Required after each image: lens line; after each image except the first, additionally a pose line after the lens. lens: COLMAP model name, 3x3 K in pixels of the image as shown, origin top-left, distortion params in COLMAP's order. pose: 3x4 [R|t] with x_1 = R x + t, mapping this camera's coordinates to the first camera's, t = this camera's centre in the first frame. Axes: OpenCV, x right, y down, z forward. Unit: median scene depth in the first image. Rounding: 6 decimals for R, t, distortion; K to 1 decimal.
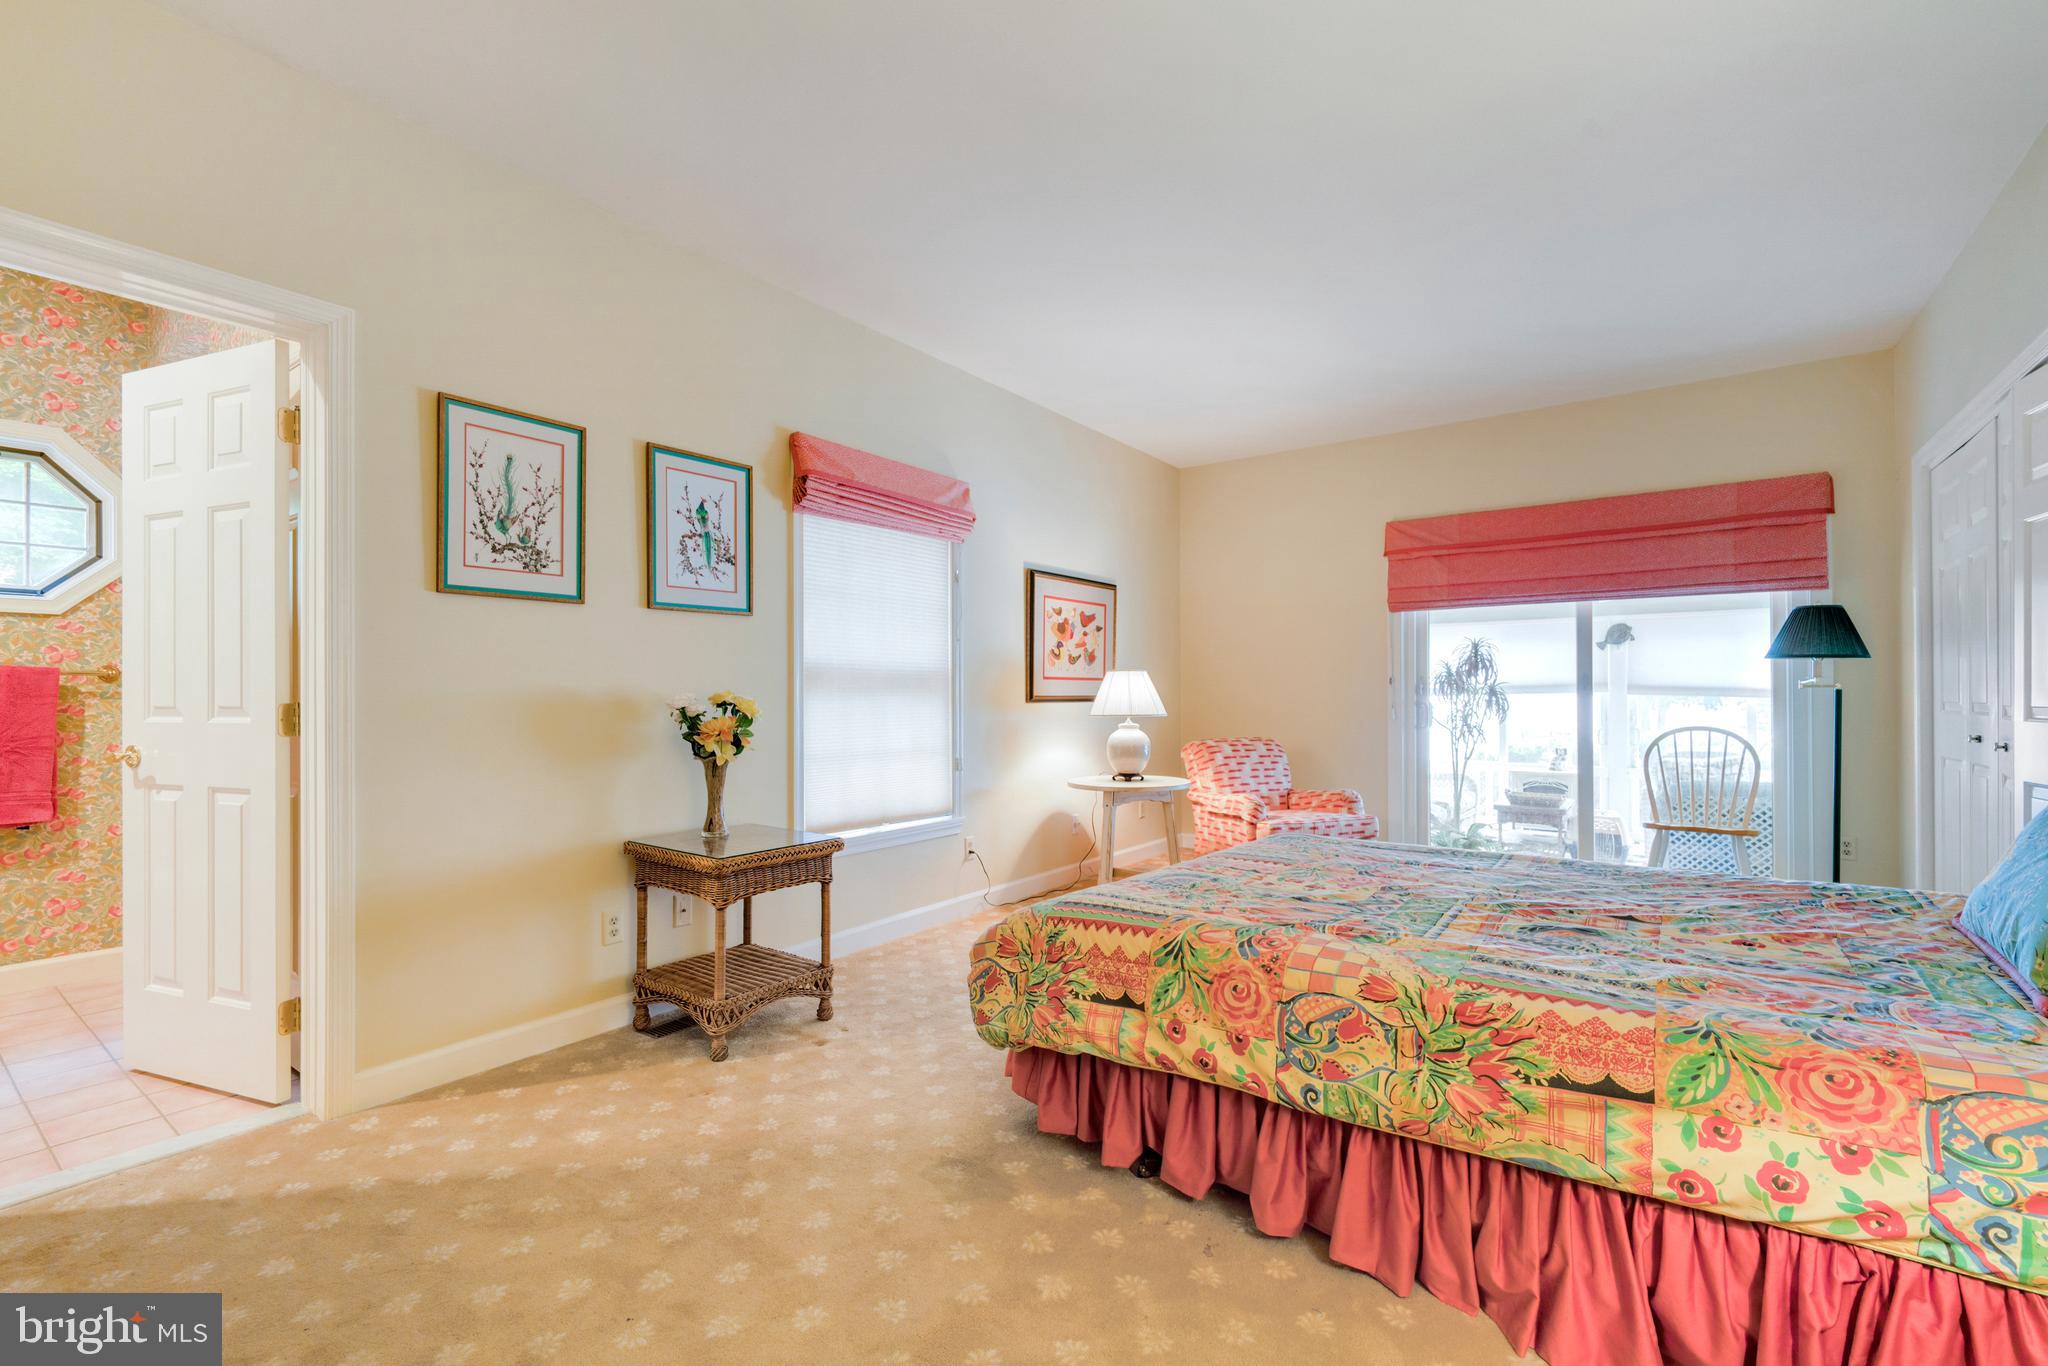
lens RADIAL K [[881.6, 0, 1010.0], [0, 881.6, 689.4], [0, 0, 1]] dist [-0.003259, 0.000294]
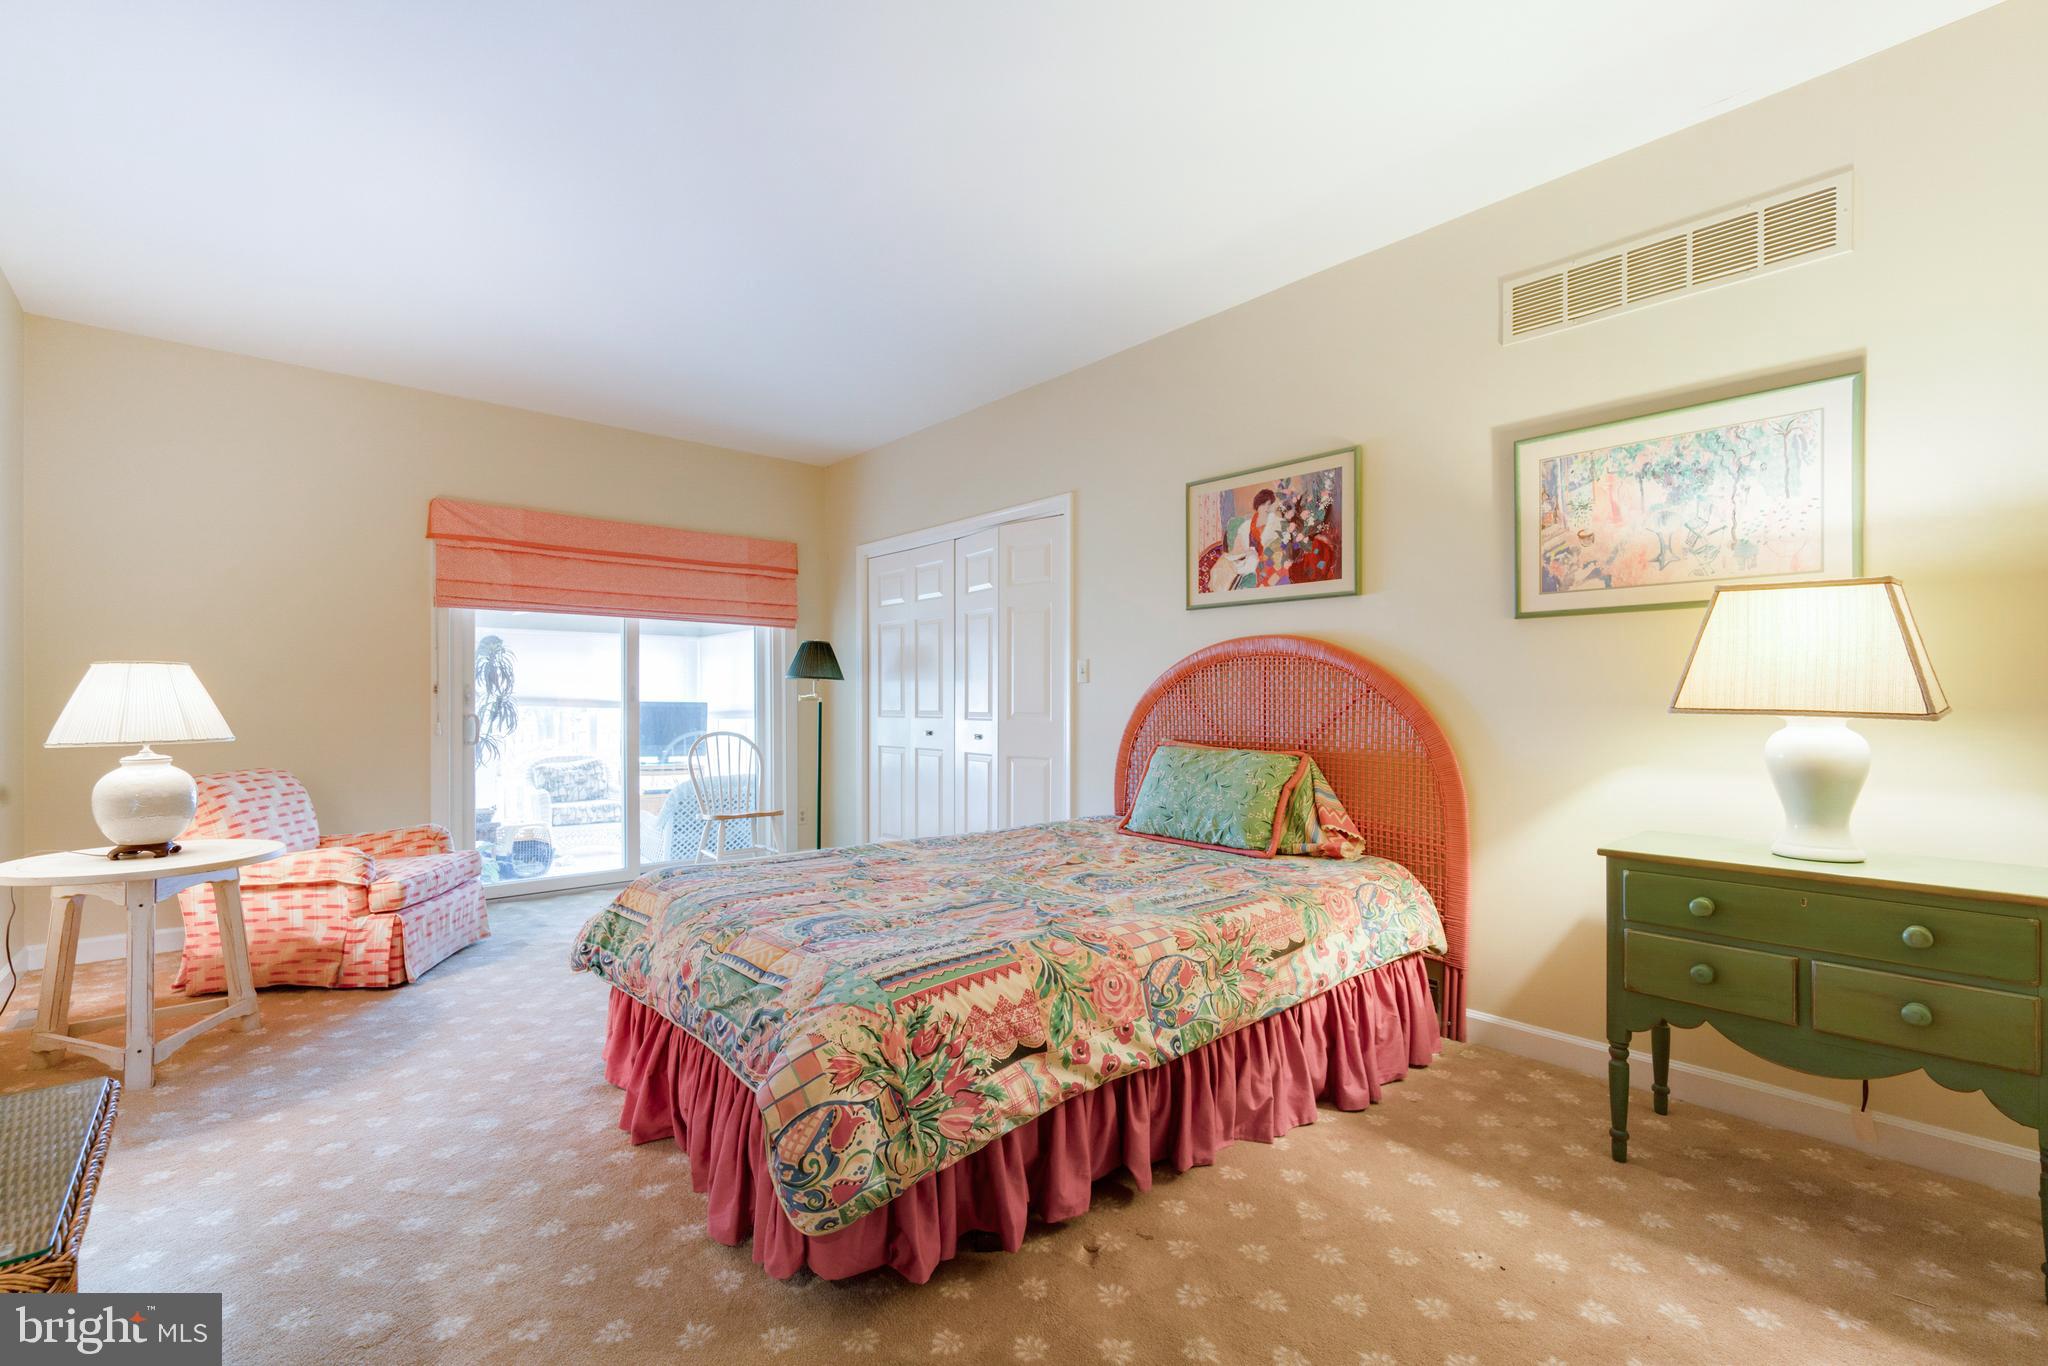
lens RADIAL K [[881.6, 0, 1009.6], [0, 881.6, 693.5], [0, 0, 1]] dist [-0.003259, 0.000294]
pose [[0.217196, 0.013215, 0.976039, -0.715160], [-0.006518, 0.999906, -0.012088, 0.003095], [-0.976106, -0.003736, 0.217261, 0.789568]]
